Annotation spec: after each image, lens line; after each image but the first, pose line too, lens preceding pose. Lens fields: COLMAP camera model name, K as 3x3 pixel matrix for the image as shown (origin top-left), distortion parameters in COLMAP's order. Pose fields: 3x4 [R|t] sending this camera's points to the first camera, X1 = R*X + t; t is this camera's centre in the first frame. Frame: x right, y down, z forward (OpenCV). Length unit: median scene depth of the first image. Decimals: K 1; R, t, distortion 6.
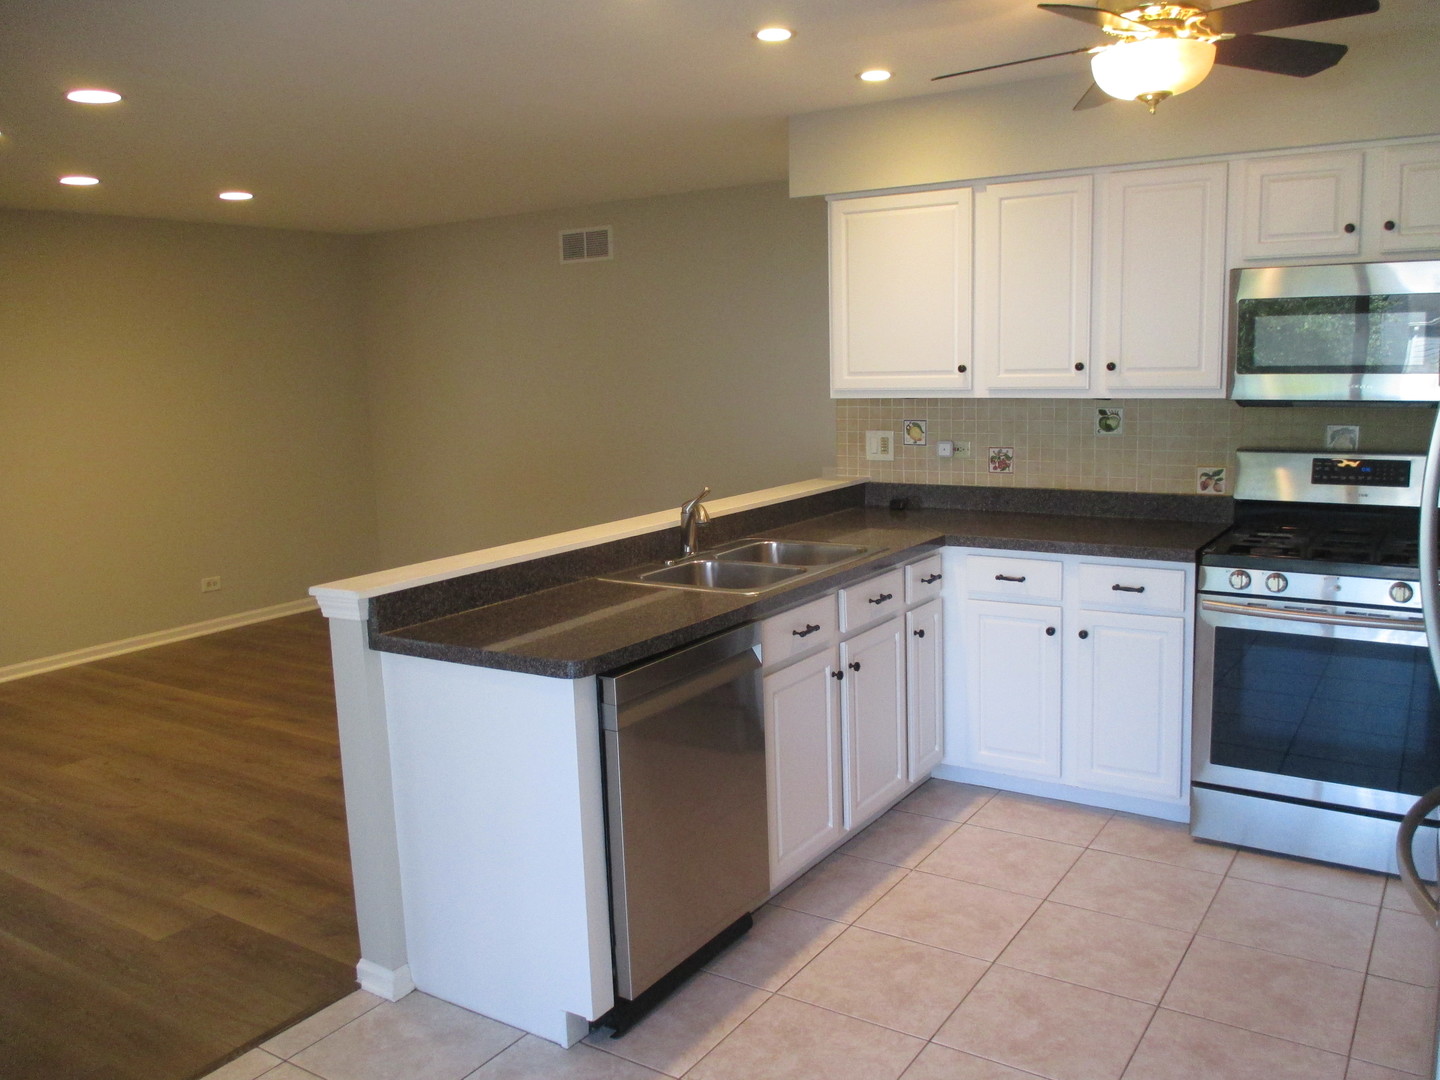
lens RADIAL K [[1188.6, 0, 701.1], [0, 1188.6, 531.8], [0, 0, 1]] dist [-0.052041, 0.018305]
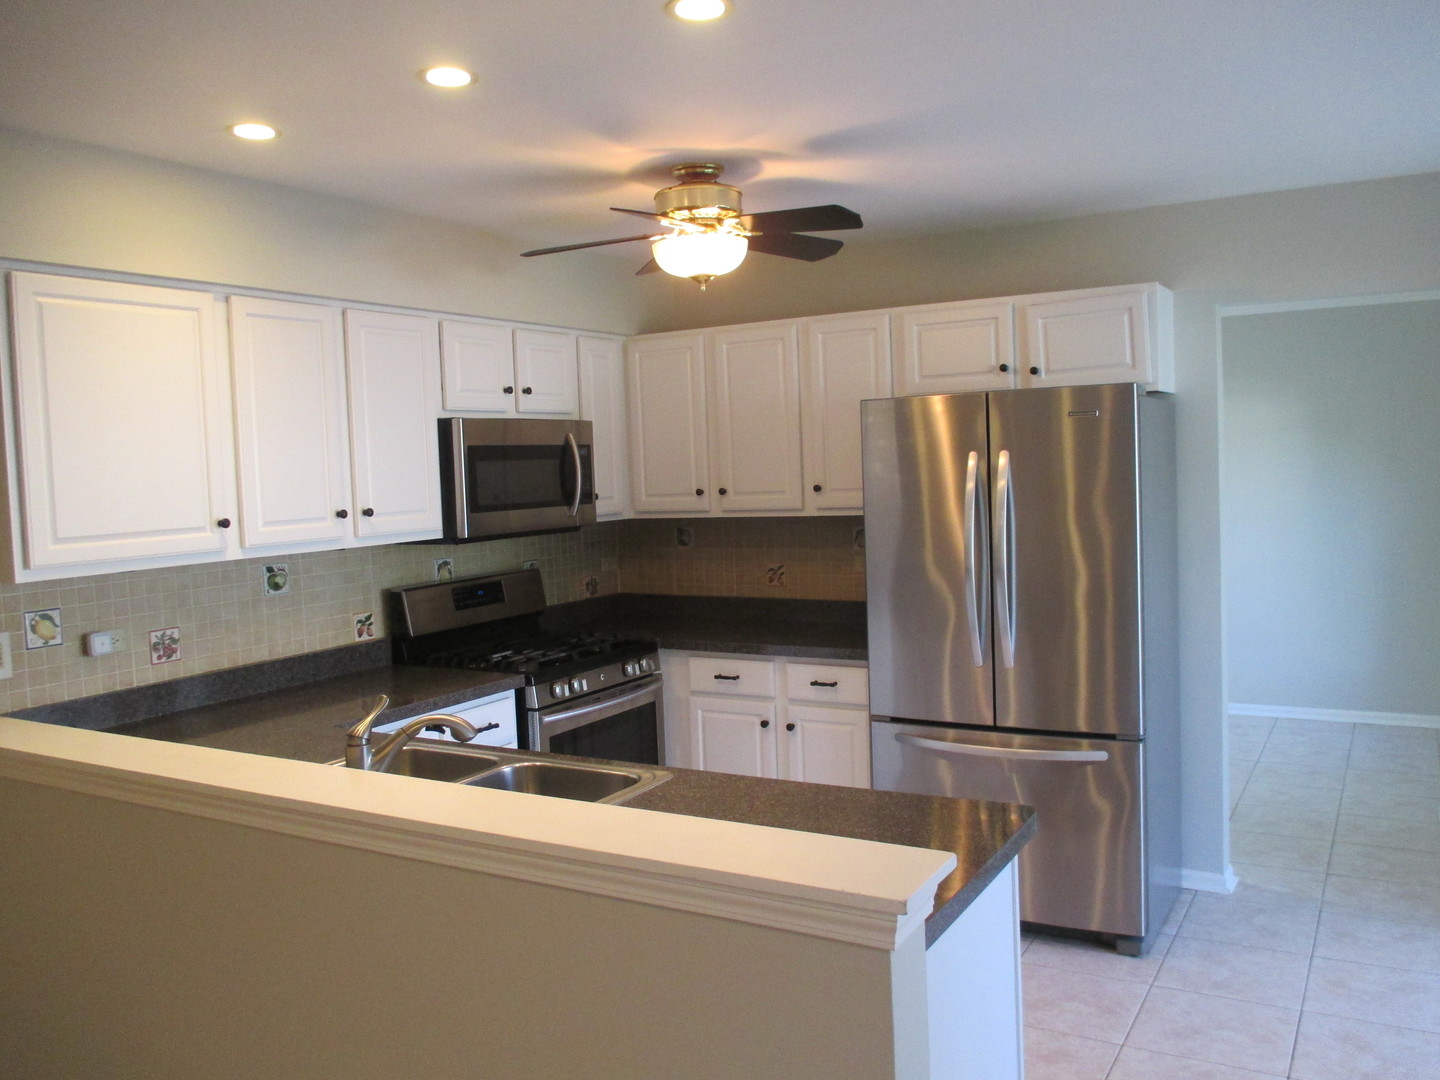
lens RADIAL K [[1188.6, 0, 730.3], [0, 1188.6, 535.3], [0, 0, 1]] dist [-0.052041, 0.018305]
pose [[-0.069809, -0.030997, 0.997079, -0.562893], [0.188912, 0.981020, 0.043724, -0.101257], [-0.979510, 0.191412, -0.062629, 0.724953]]
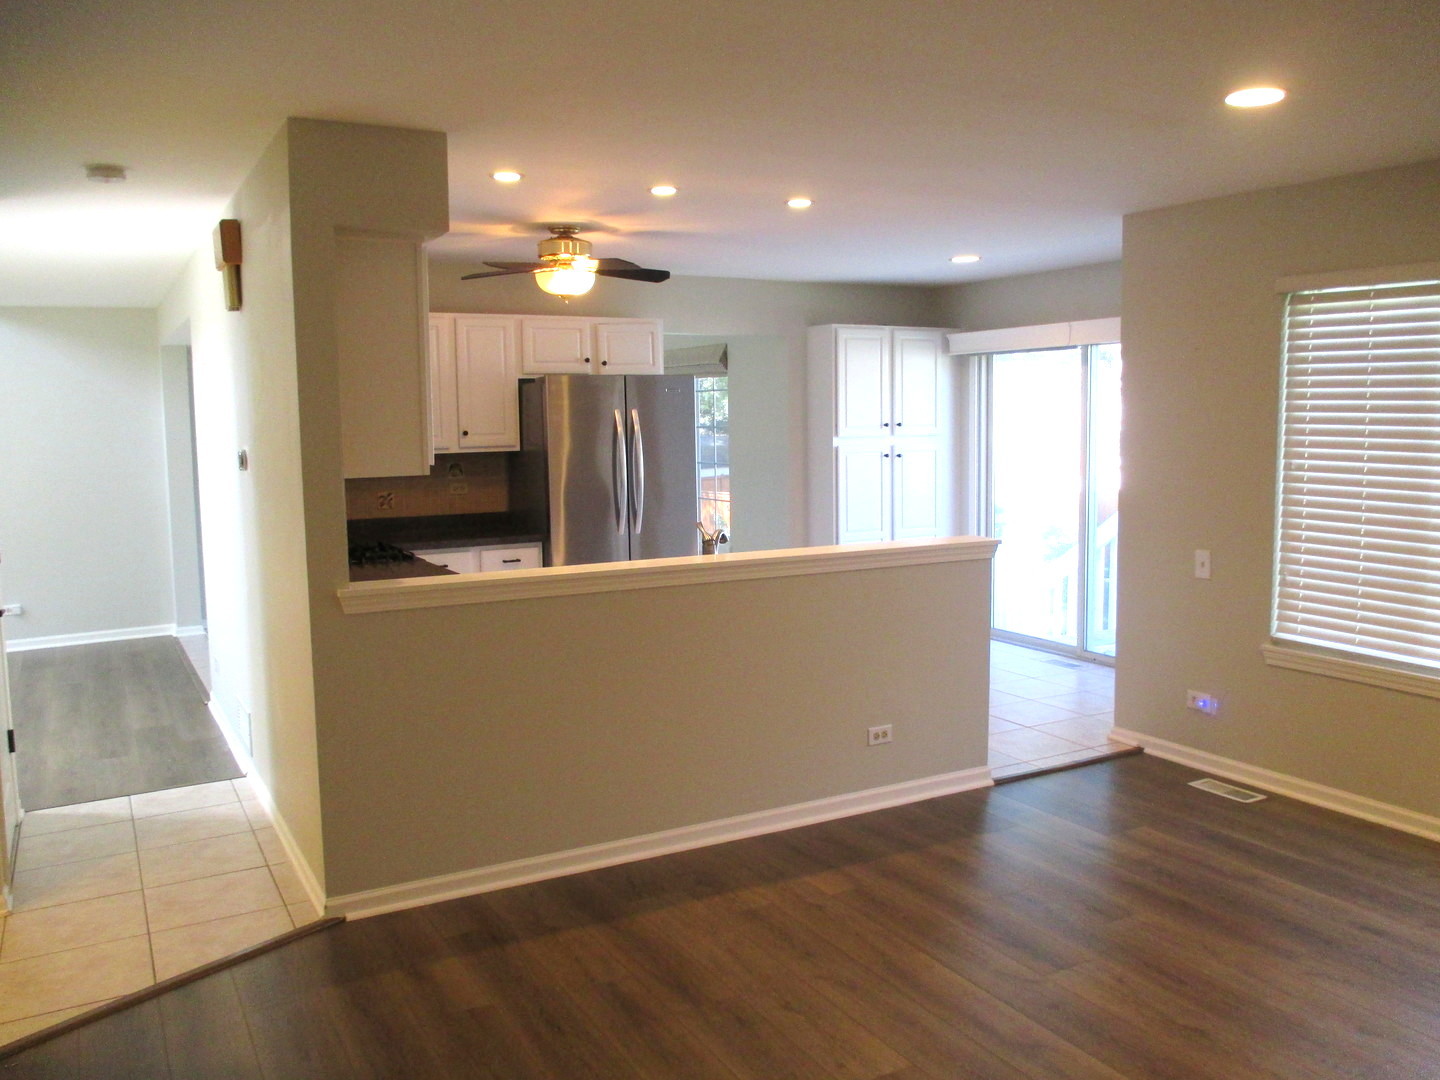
lens RADIAL K [[1188.6, 0, 713.6], [0, 1188.6, 530.2], [0, 0, 1]] dist [-0.052041, 0.018305]
pose [[-0.888343, -0.001276, 0.459179, -0.500165], [0.109294, 0.970669, 0.214141, -0.252392], [-0.445984, 0.240416, -0.862147, 1.779527]]
